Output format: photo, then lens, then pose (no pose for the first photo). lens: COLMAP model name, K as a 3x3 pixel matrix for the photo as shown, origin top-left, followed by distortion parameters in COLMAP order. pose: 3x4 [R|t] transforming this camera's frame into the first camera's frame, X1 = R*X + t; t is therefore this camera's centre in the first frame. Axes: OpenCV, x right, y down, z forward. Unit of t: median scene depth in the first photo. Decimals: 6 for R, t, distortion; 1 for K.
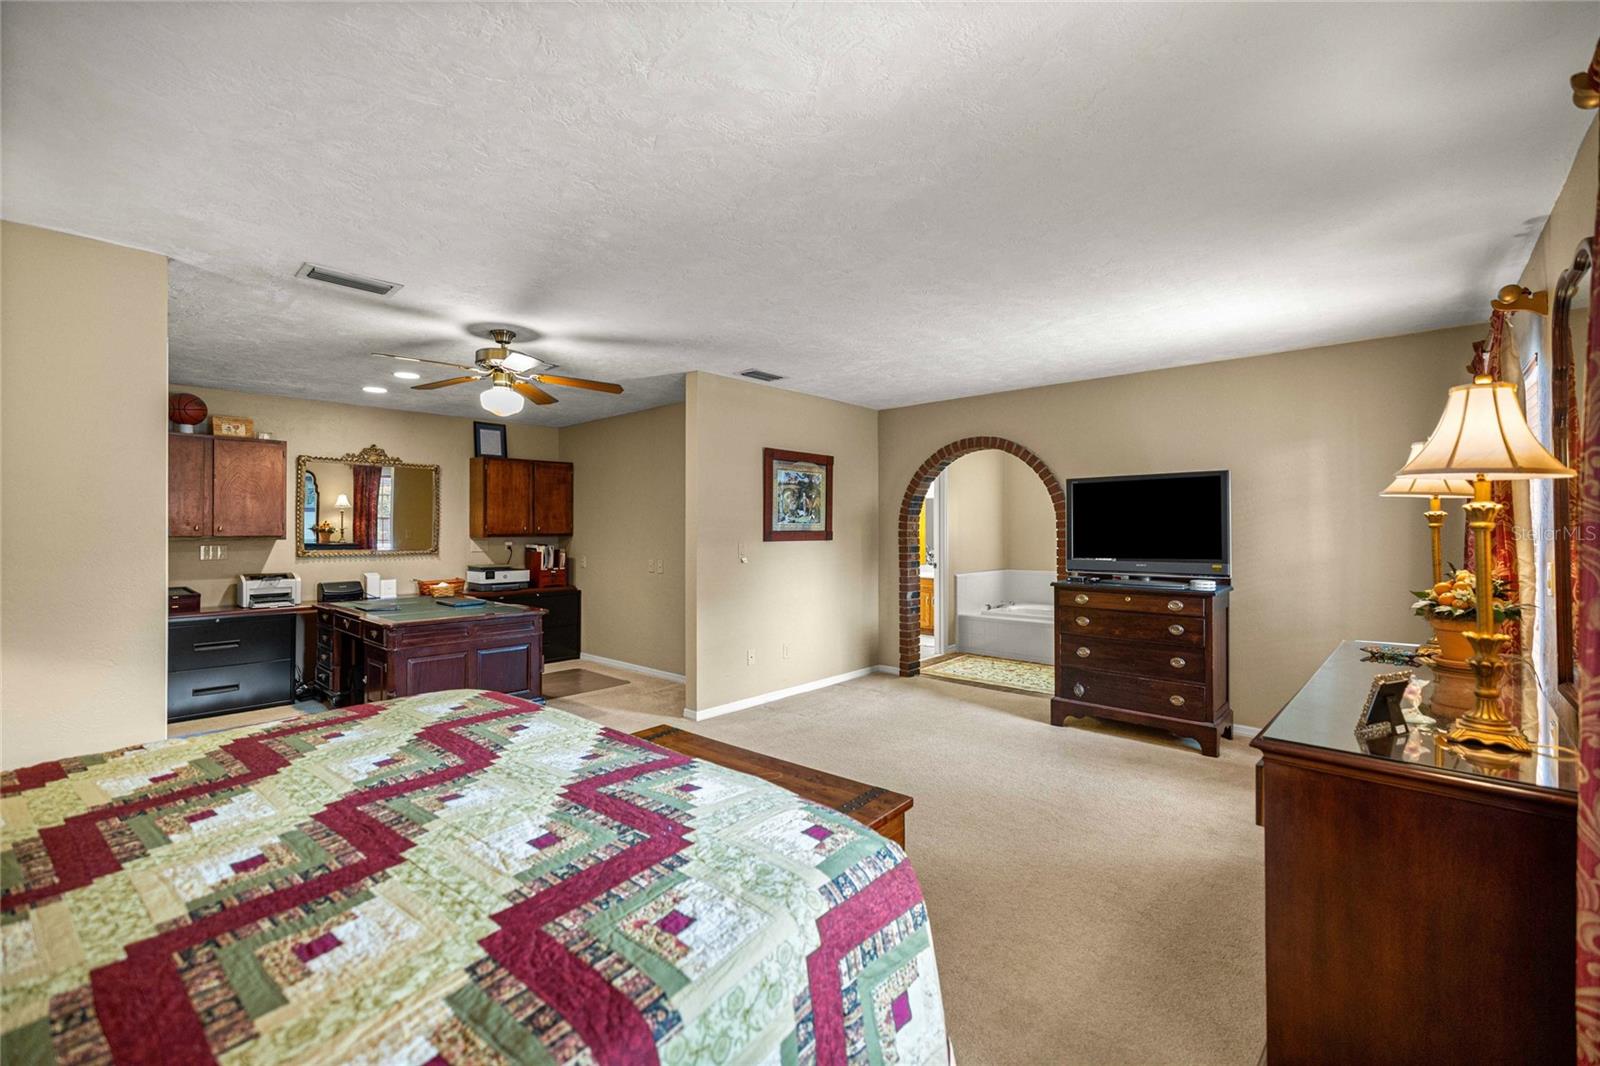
lens RADIAL K [[676.2, 0, 800.9], [0, 676.2, 529.5], [0, 0, 1]] dist [0.000471, -0.000432]
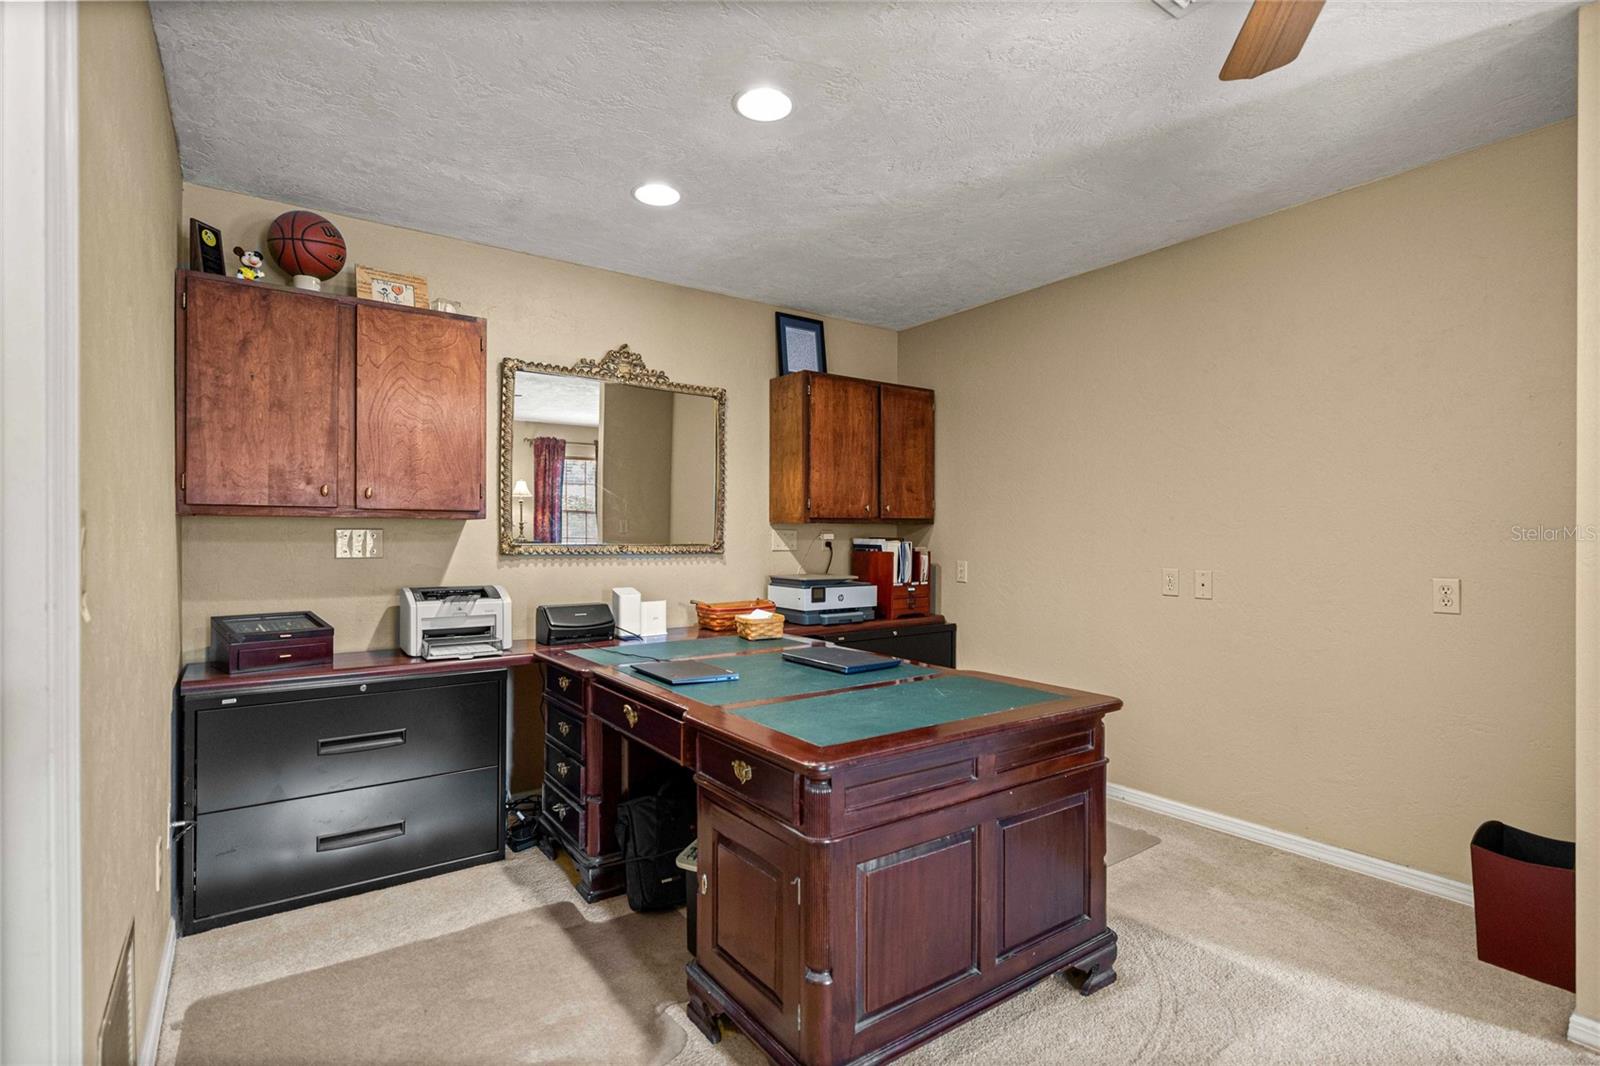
lens RADIAL K [[762.5, 0, 805.5], [0, 762.5, 544.6], [0, 0, 1]] dist [-0.001365, -0.000171]
pose [[0.978682, 0.005360, -0.205310, -0.396754], [-0.003420, 0.999946, 0.009801, 0.025917], [0.205352, -0.008890, 0.978648, 0.477076]]
